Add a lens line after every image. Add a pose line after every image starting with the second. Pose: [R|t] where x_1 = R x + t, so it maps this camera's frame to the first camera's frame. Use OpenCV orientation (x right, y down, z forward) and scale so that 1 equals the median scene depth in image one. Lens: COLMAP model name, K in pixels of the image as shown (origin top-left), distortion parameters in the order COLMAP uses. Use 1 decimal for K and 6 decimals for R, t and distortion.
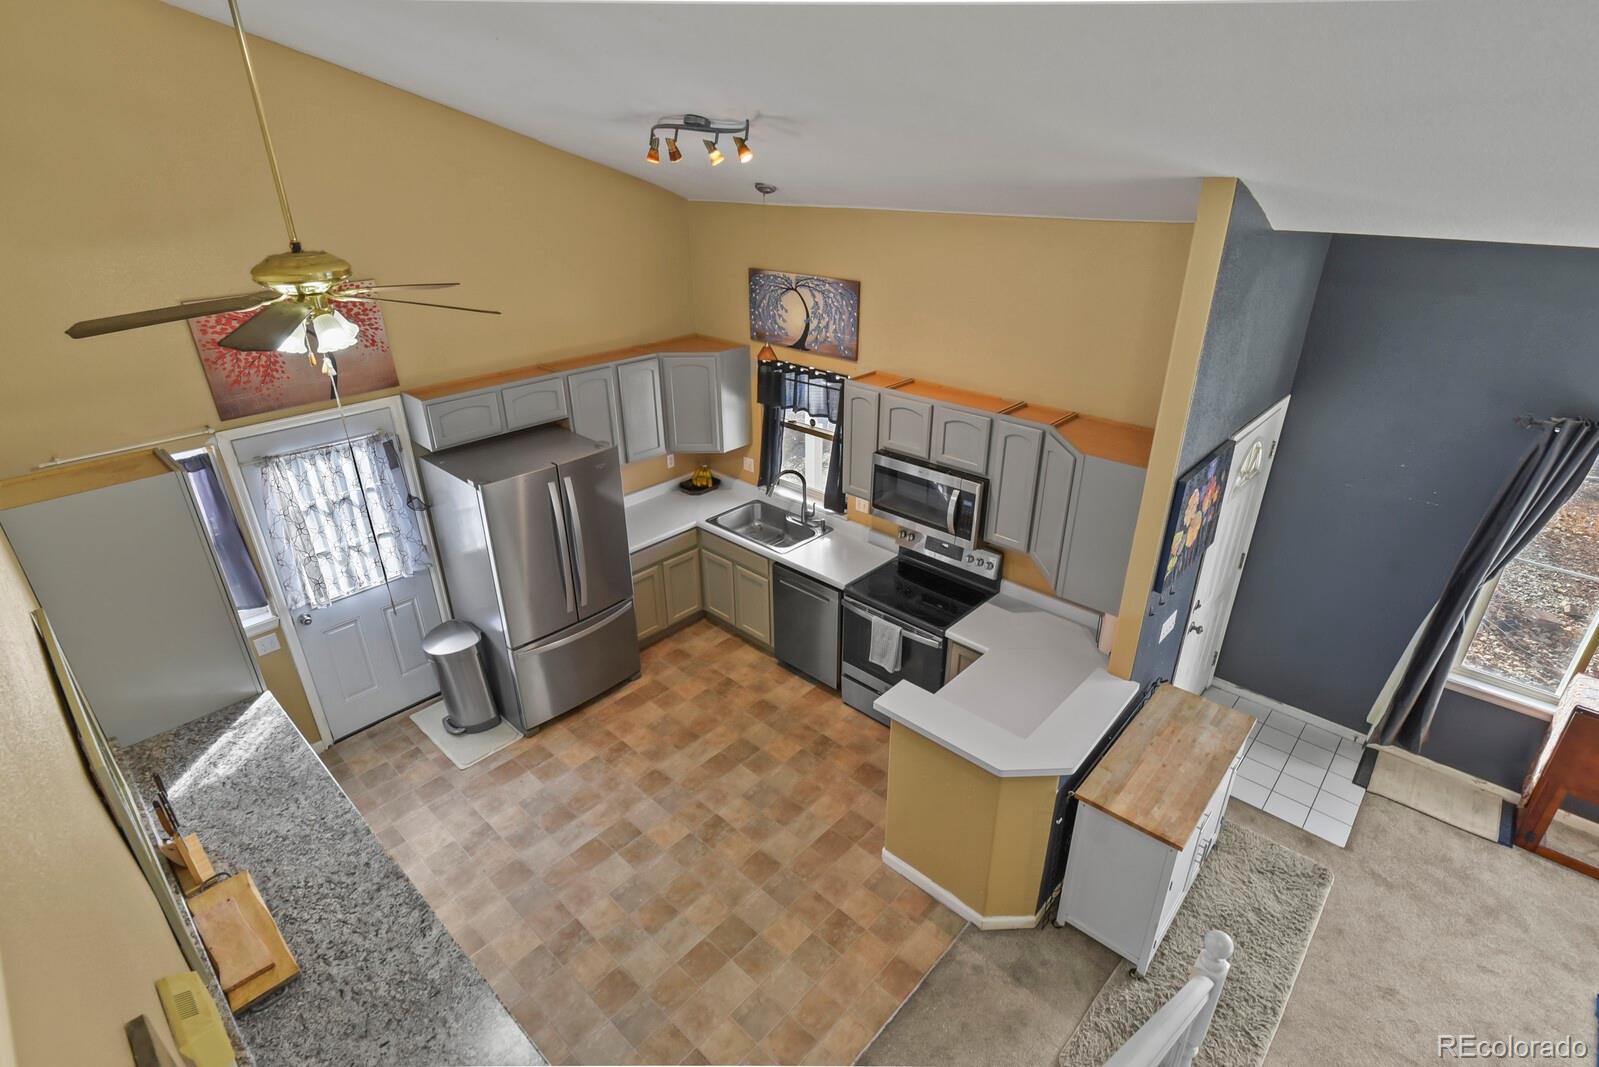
lens RADIAL K [[774.5, 0, 807.8], [0, 774.5, 528.1], [0, 0, 1]] dist [-0.005968, -0.003773]
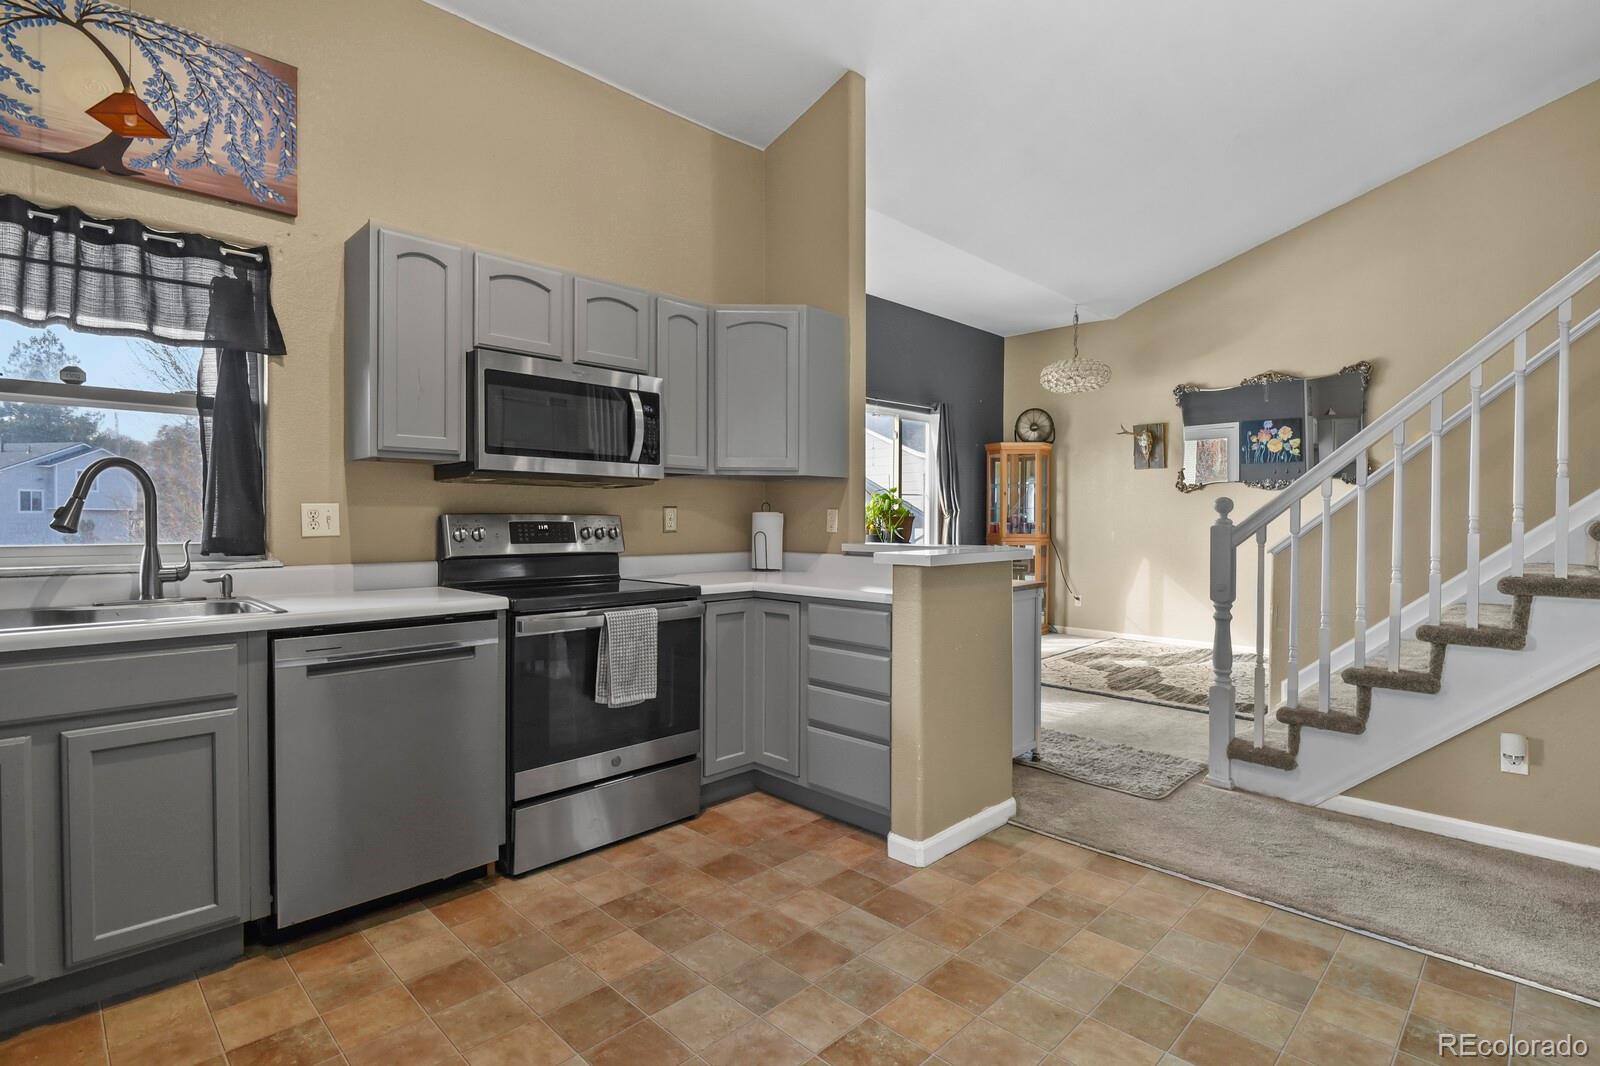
lens RADIAL K [[775.0, 0, 808.8], [0, 775.0, 527.3], [0, 0, 1]] dist [-0.005968, -0.003773]
pose [[0.032839, -0.011231, 0.999398, -0.454978], [0.424136, 0.905591, -0.003760, 0.118568], [-0.905003, 0.424004, 0.034502, 0.798517]]
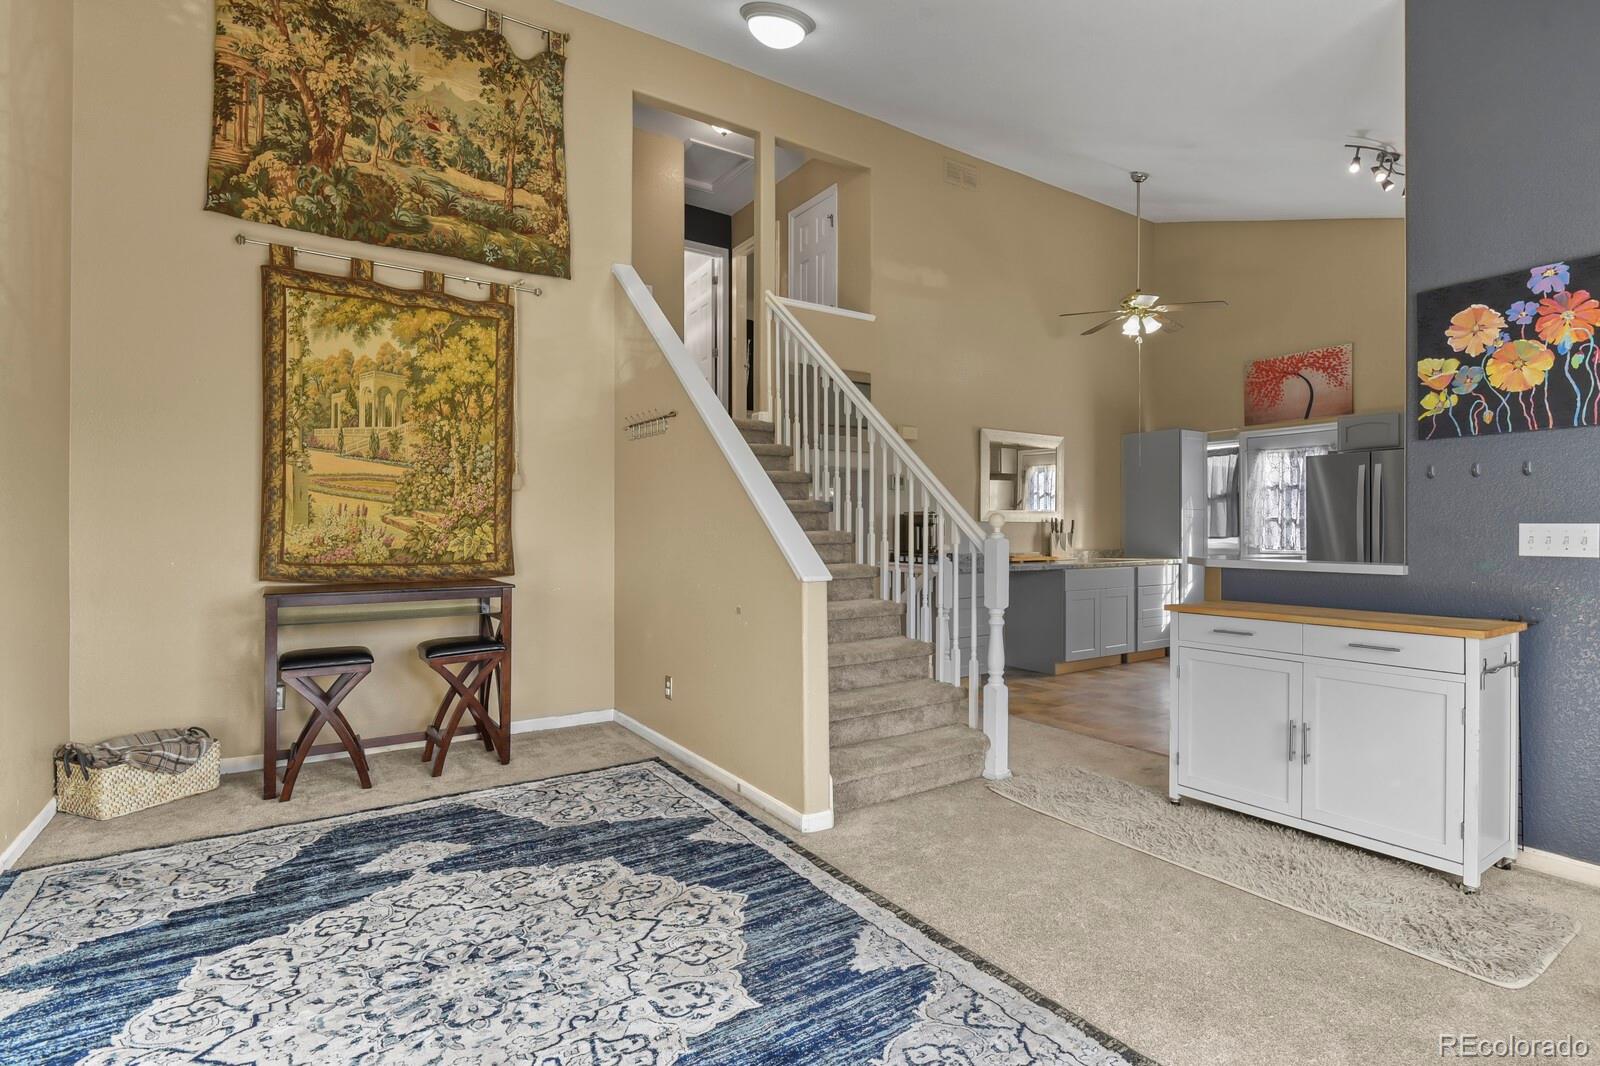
lens RADIAL K [[775.0, 0, 808.9], [0, 775.0, 529.0], [0, 0, 1]] dist [-0.005968, -0.003773]
pose [[-0.237727, 0.003436, -0.971326, 1.036887], [-0.415458, 0.903546, 0.104878, 0.261179], [0.877998, 0.428478, -0.213370, 0.481269]]
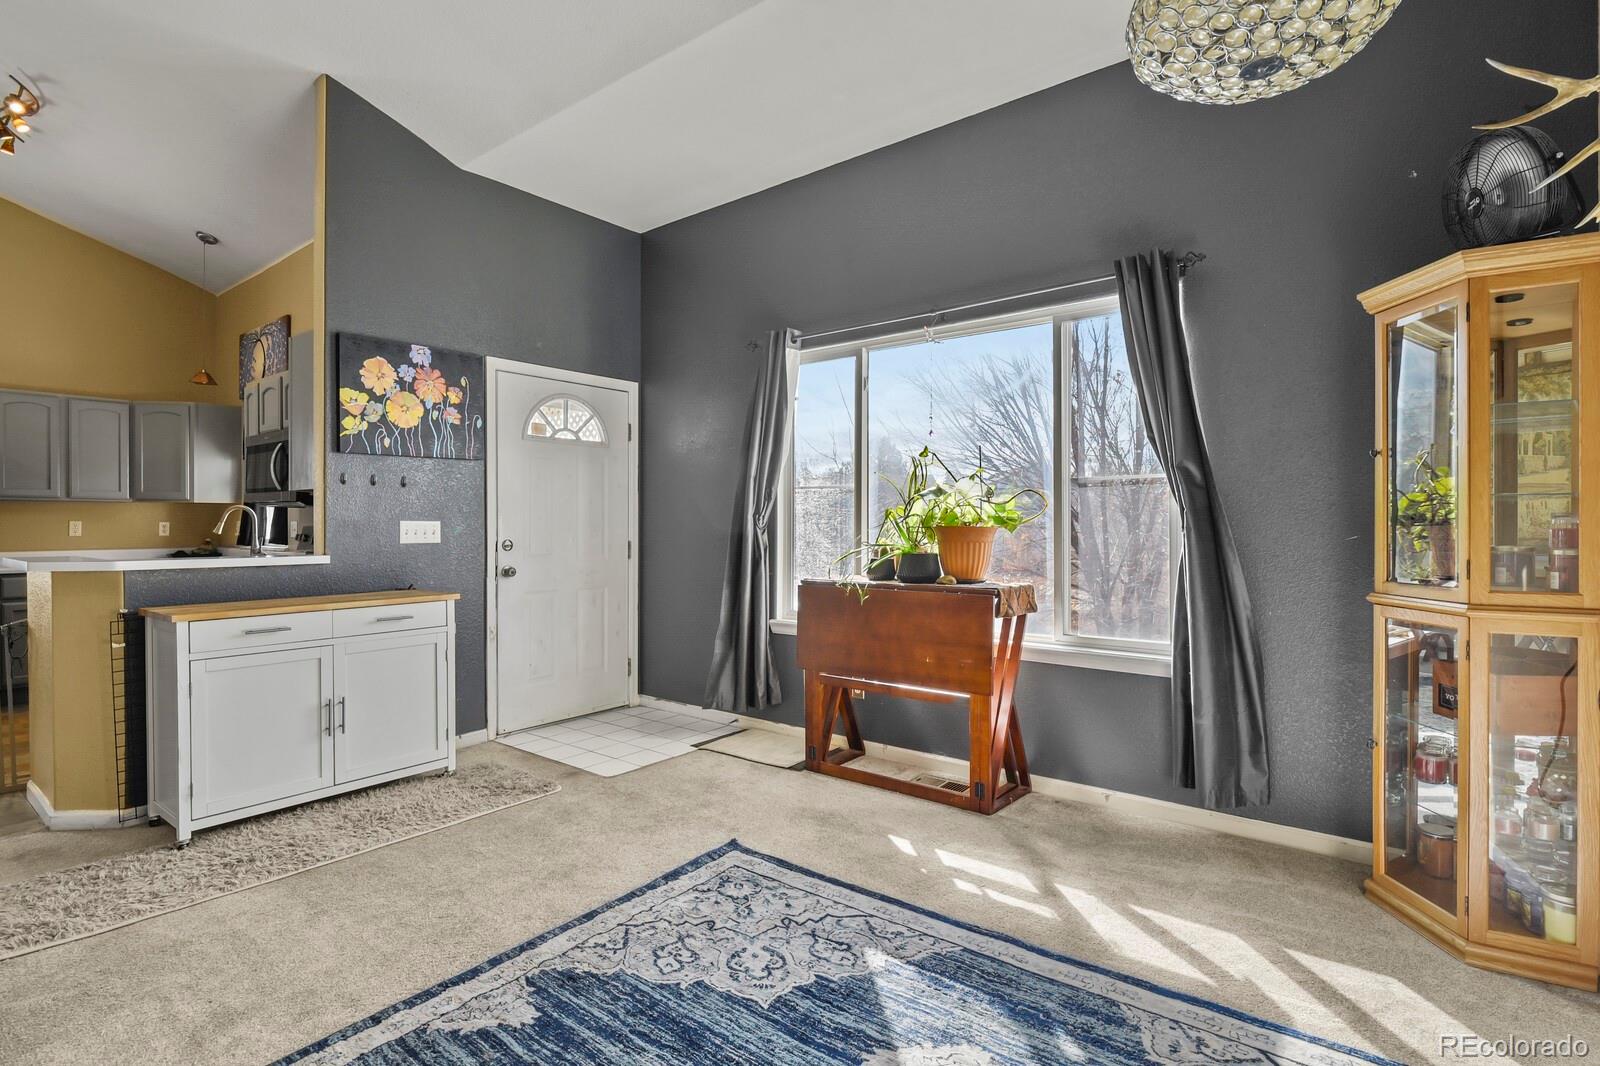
lens RADIAL K [[775.0, 0, 806.2], [0, 775.0, 531.8], [0, 0, 1]] dist [-0.005968, -0.003773]
pose [[0.996835, 0.001310, 0.079482, 0.724631], [0.032161, 0.907731, -0.418318, 0.457393], [-0.072696, 0.419551, 0.904816, 0.069483]]
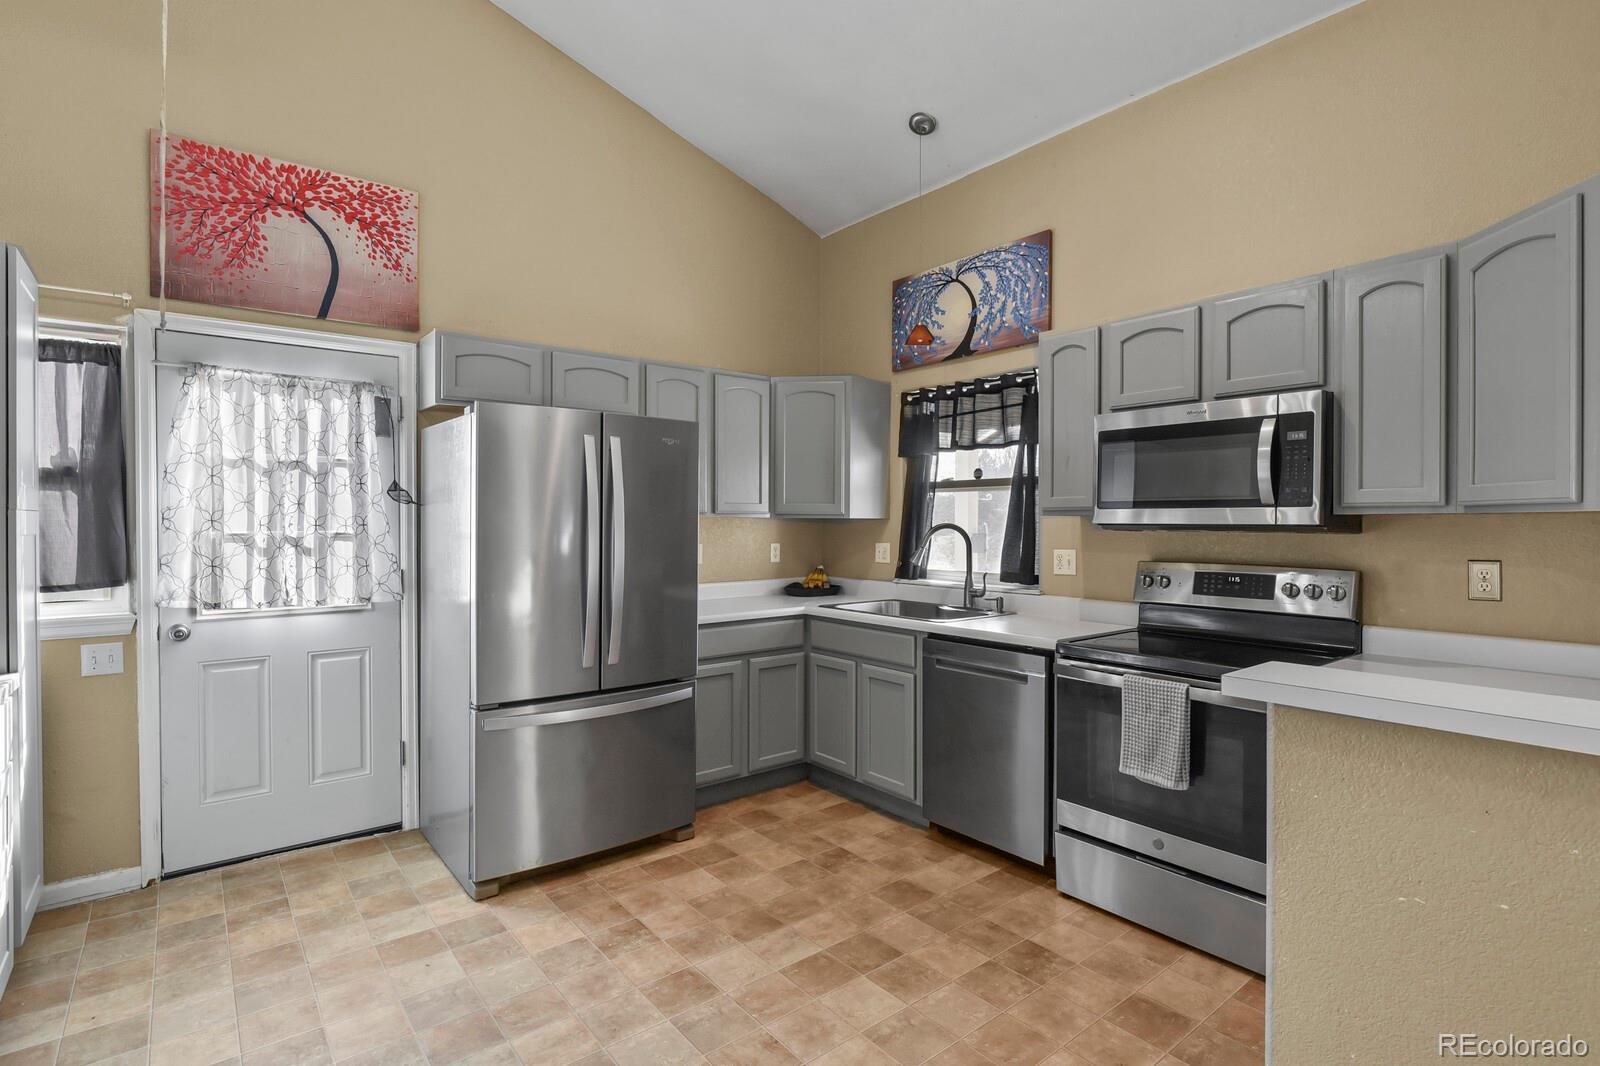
lens RADIAL K [[775.0, 0, 807.8], [0, 775.0, 528.0], [0, 0, 1]] dist [-0.005968, -0.003773]
pose [[0.988872, 0.004171, -0.148713, -0.049524], [-0.066639, 0.906135, -0.417707, 0.251592], [0.133012, 0.422968, 0.896329, 0.441061]]
